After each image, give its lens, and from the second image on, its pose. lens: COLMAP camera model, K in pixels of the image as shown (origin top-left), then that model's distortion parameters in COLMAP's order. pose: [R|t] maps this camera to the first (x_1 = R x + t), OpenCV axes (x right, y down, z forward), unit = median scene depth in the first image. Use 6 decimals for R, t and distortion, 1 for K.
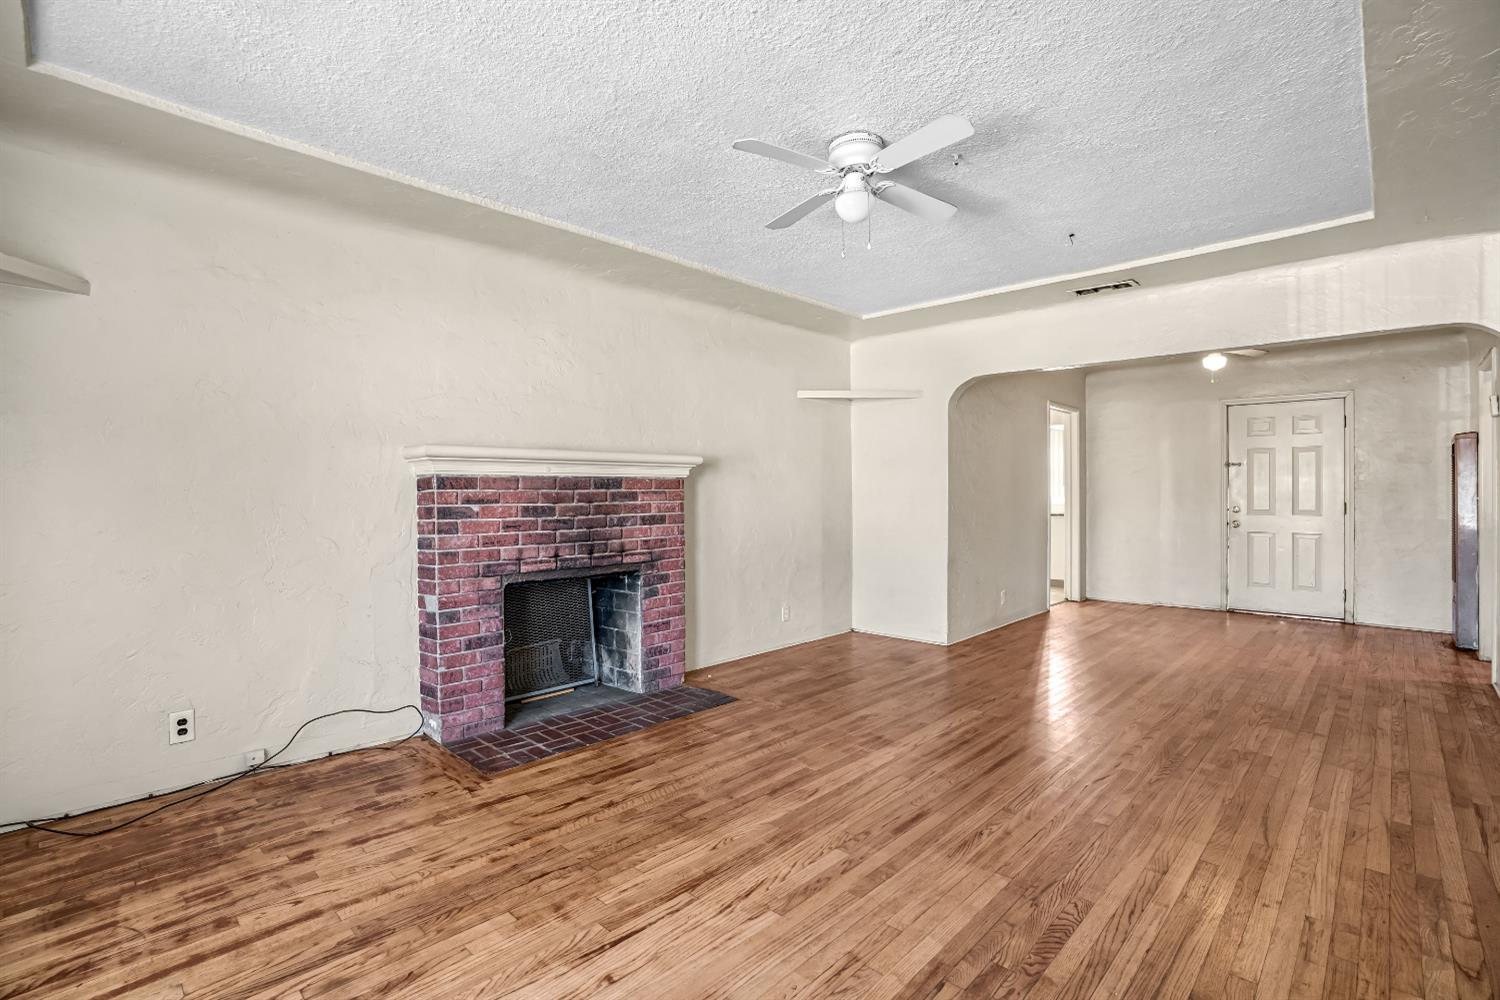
lens RADIAL K [[689.5, 0, 740.2], [0, 689.5, 496.4], [0, 0, 1]] dist [-0.036424, 0.004230]
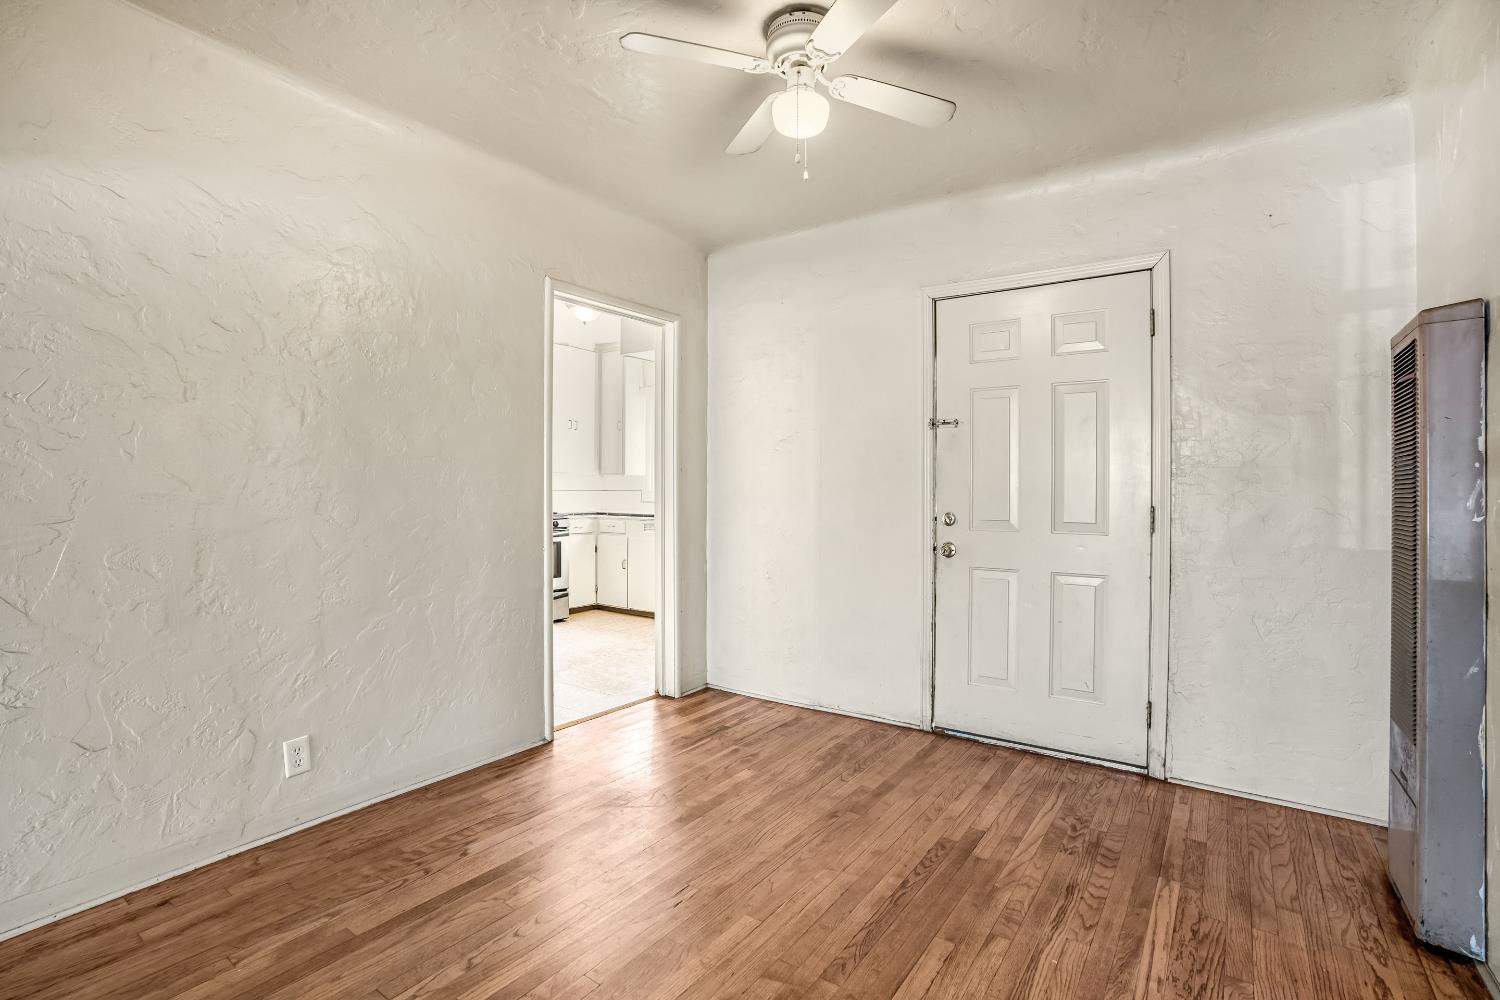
lens RADIAL K [[689.5, 0, 758.2], [0, 689.5, 489.9], [0, 0, 1]] dist [-0.036424, 0.004230]
pose [[0.986727, 0.008759, 0.162154, 0.952704], [-0.008391, 0.999960, -0.002956, 0.003474], [-0.162174, 0.001556, 0.986761, 0.995551]]
